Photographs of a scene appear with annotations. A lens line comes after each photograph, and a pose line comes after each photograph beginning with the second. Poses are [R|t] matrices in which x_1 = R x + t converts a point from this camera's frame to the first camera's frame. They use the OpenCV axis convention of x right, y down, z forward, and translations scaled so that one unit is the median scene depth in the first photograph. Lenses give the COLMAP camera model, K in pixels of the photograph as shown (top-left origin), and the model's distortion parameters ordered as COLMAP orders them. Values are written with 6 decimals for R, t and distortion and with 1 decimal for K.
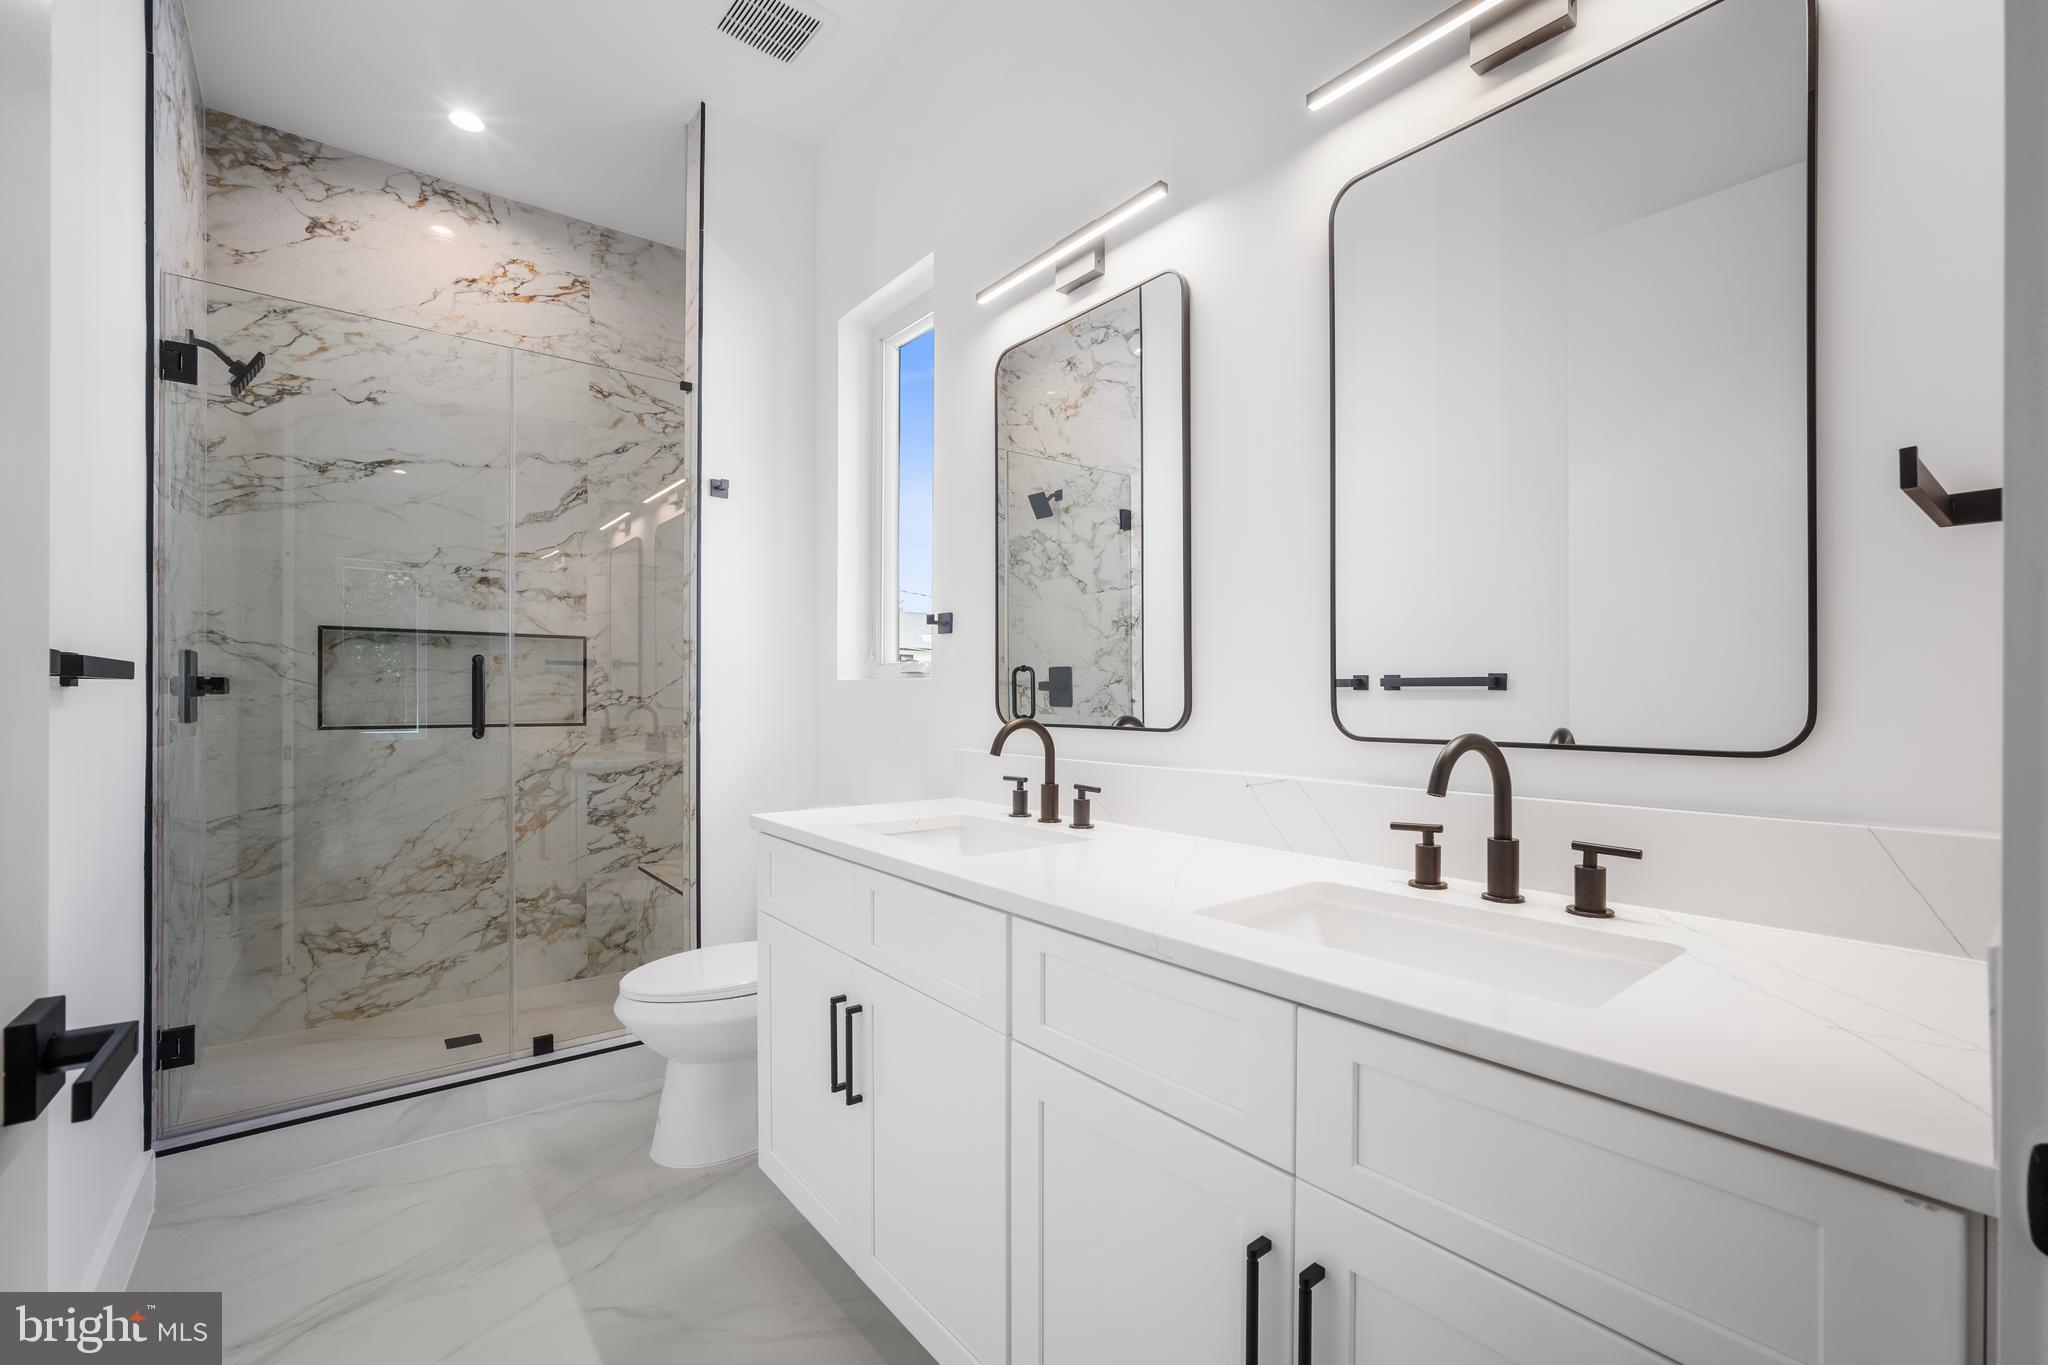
lens RADIAL K [[851.7, 0, 1030.8], [0, 851.7, 686.9], [0, 0, 1]] dist [-0.001339, 0.000229]
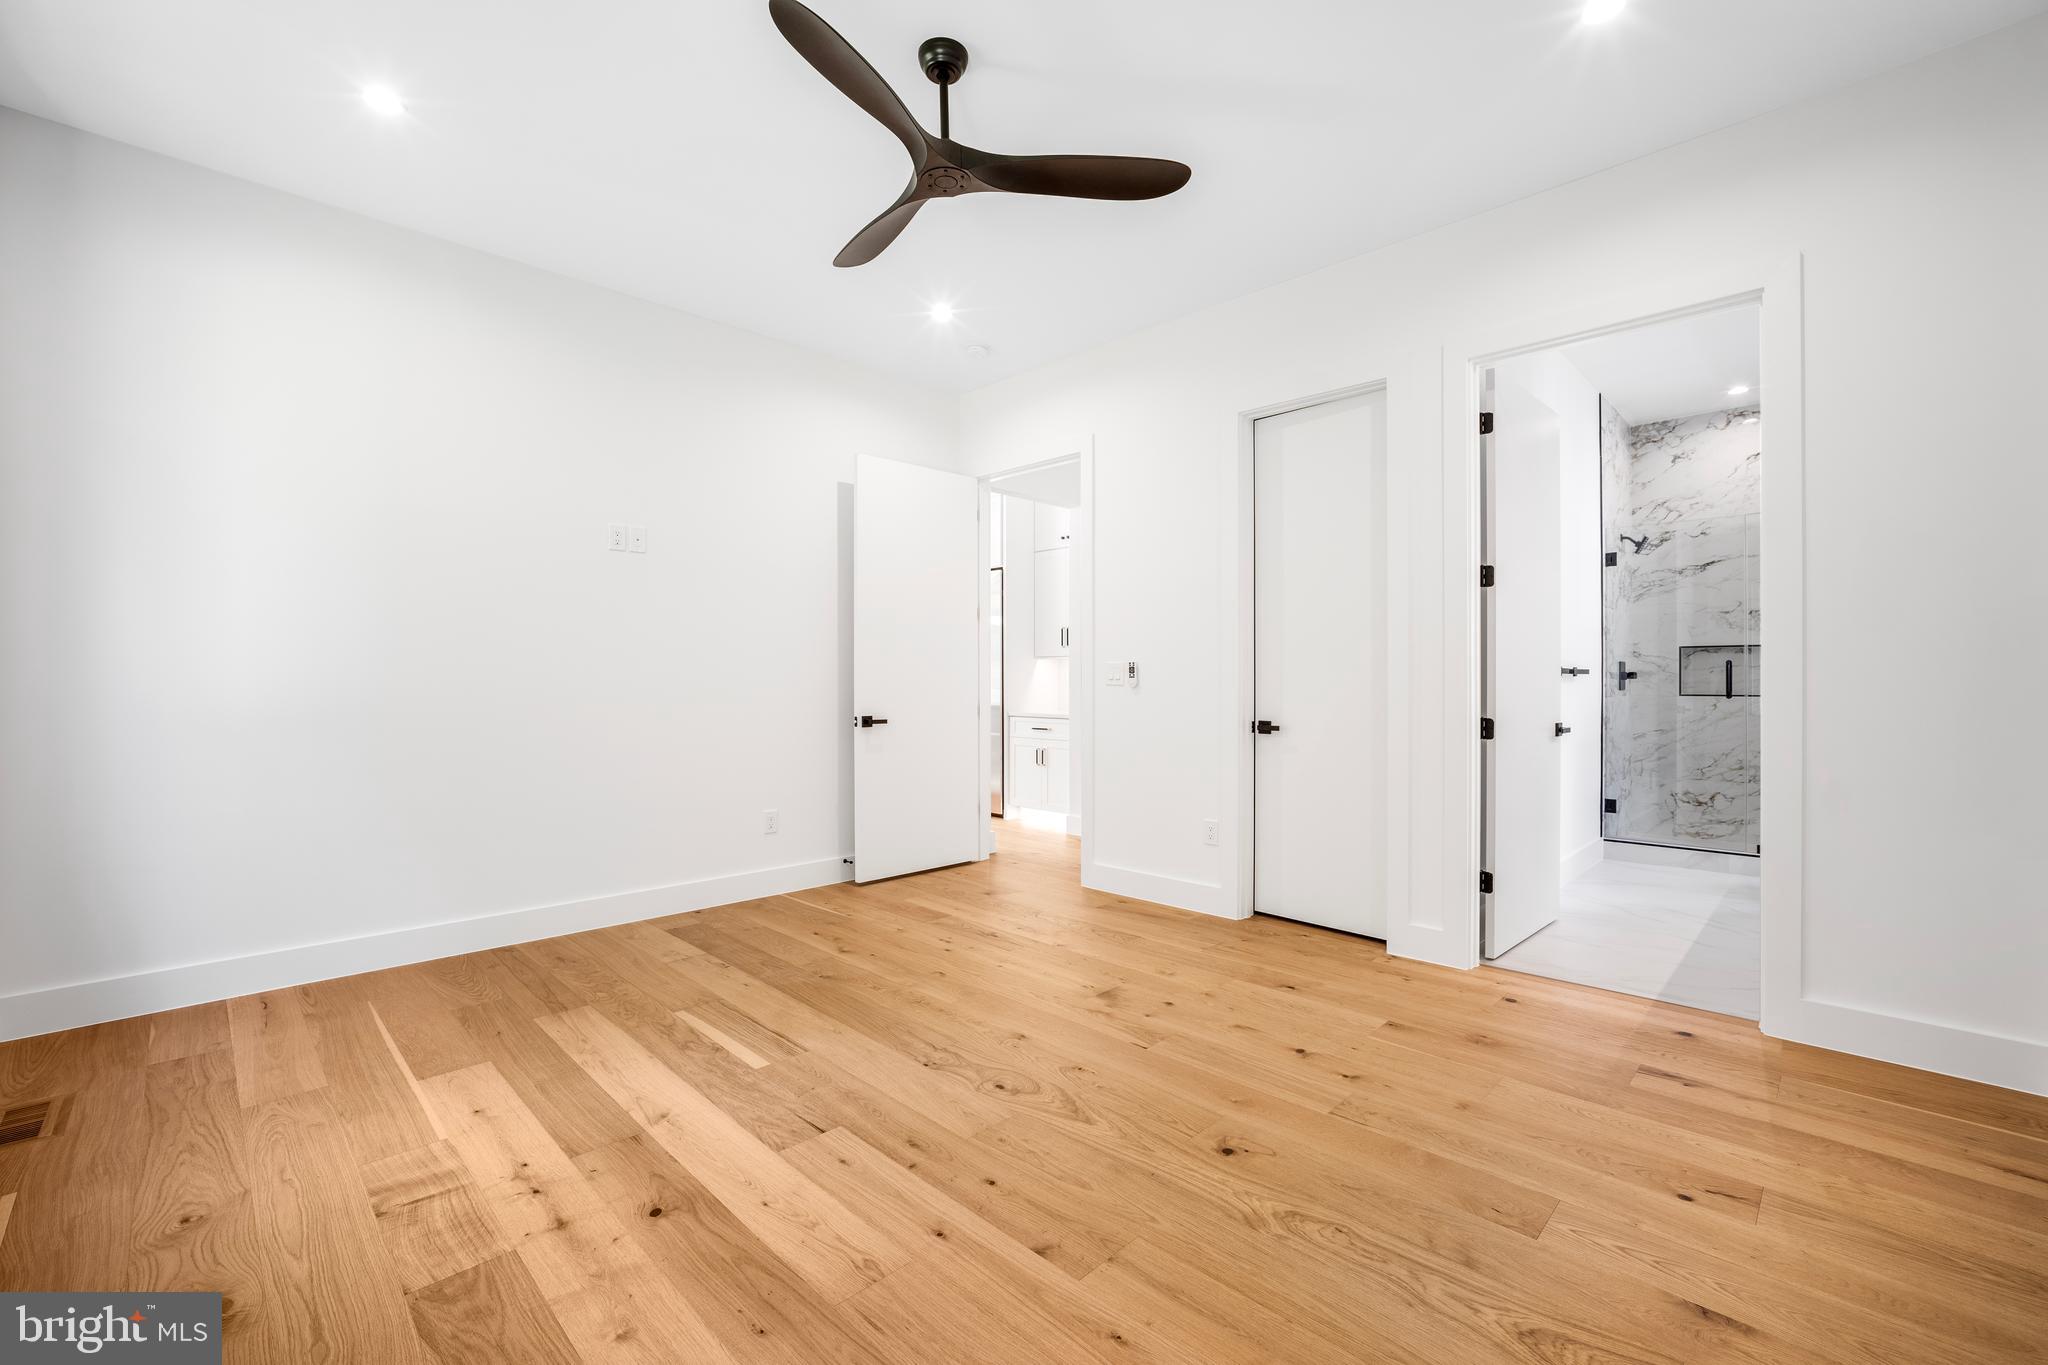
lens RADIAL K [[851.7, 0, 1026.7], [0, 851.7, 688.7], [0, 0, 1]] dist [-0.001339, 0.000229]
pose [[0.105196, 0.006099, -0.994433, 0.266412], [0.009967, 0.999925, 0.007187, 0.000250], [0.994402, -0.010667, 0.105127, -0.202734]]
